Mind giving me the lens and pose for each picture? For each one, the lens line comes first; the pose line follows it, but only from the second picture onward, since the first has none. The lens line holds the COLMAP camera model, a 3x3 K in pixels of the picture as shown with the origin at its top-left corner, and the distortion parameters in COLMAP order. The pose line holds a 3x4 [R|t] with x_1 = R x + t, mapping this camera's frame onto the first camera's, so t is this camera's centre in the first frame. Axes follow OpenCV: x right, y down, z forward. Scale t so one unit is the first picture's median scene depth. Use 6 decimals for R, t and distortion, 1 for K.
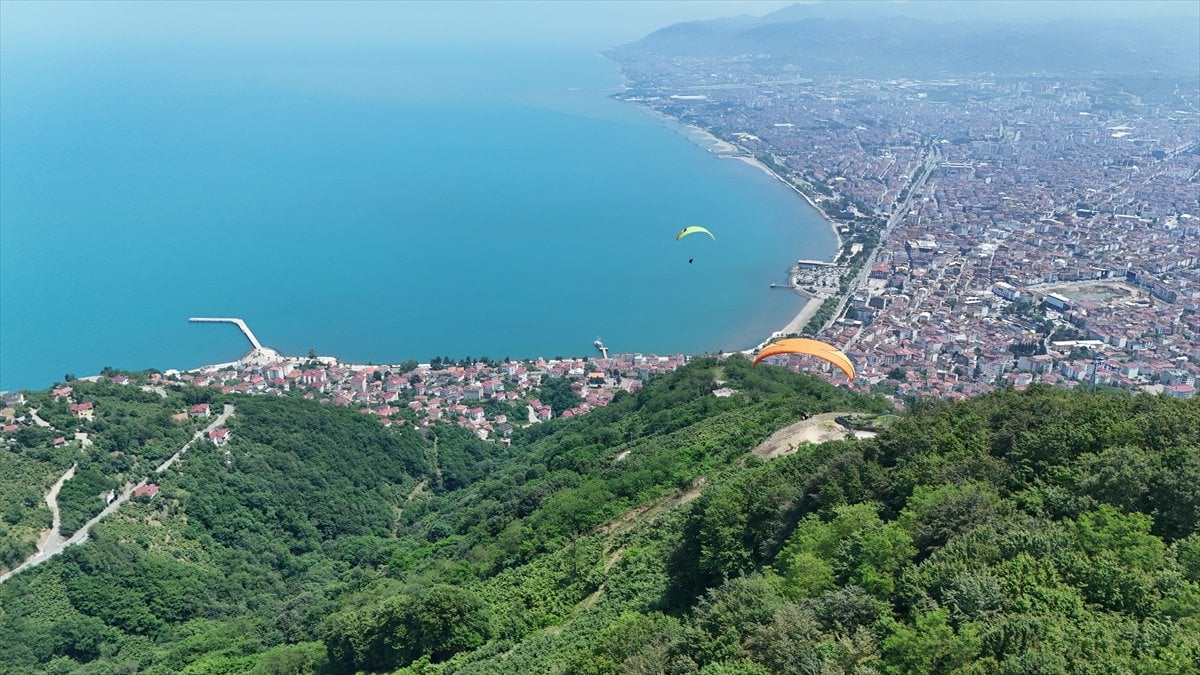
lens RADIAL K [[880.5, 0, 599.4], [0, 880.5, 338.2], [0, 0, 1]] dist [0.084029, -0.077534]
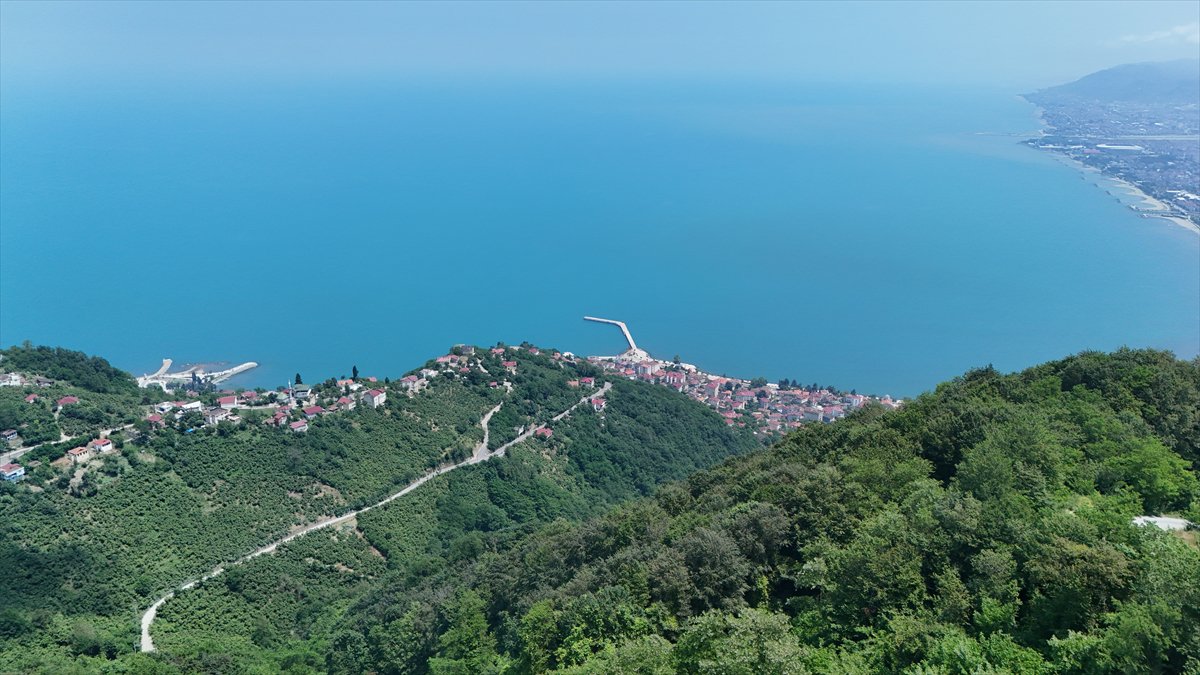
lens RADIAL K [[880.5, 0, 598.8], [0, 880.5, 338.7], [0, 0, 1]] dist [0.084029, -0.077534]
pose [[0.909270, 0.135368, -0.393579, 0.025199], [-0.150747, 0.988538, -0.008267, 0.016357], [0.387948, 0.066847, 0.919254, -0.074892]]
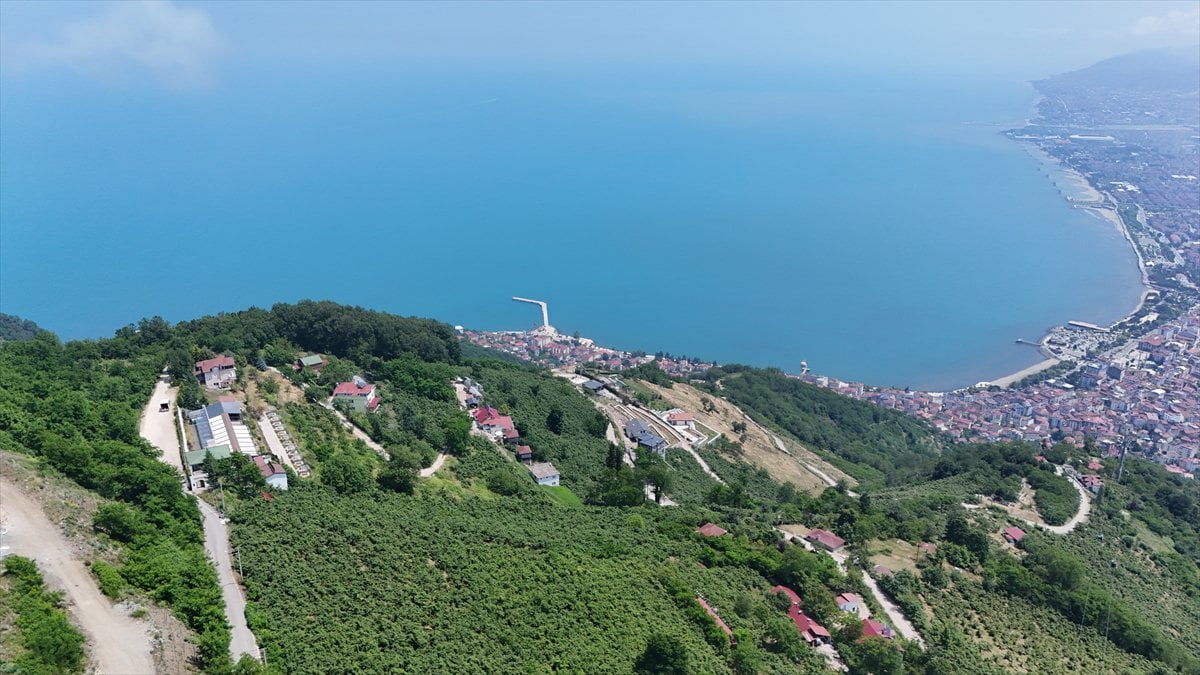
lens RADIAL K [[880.5, 0, 597.8], [0, 880.5, 337.2], [0, 0, 1]] dist [0.084029, -0.077534]
pose [[0.893864, 0.149770, -0.422582, 0.262655], [-0.158985, 0.987188, 0.013585, -0.001608], [0.419202, 0.055041, 0.906223, -0.163914]]
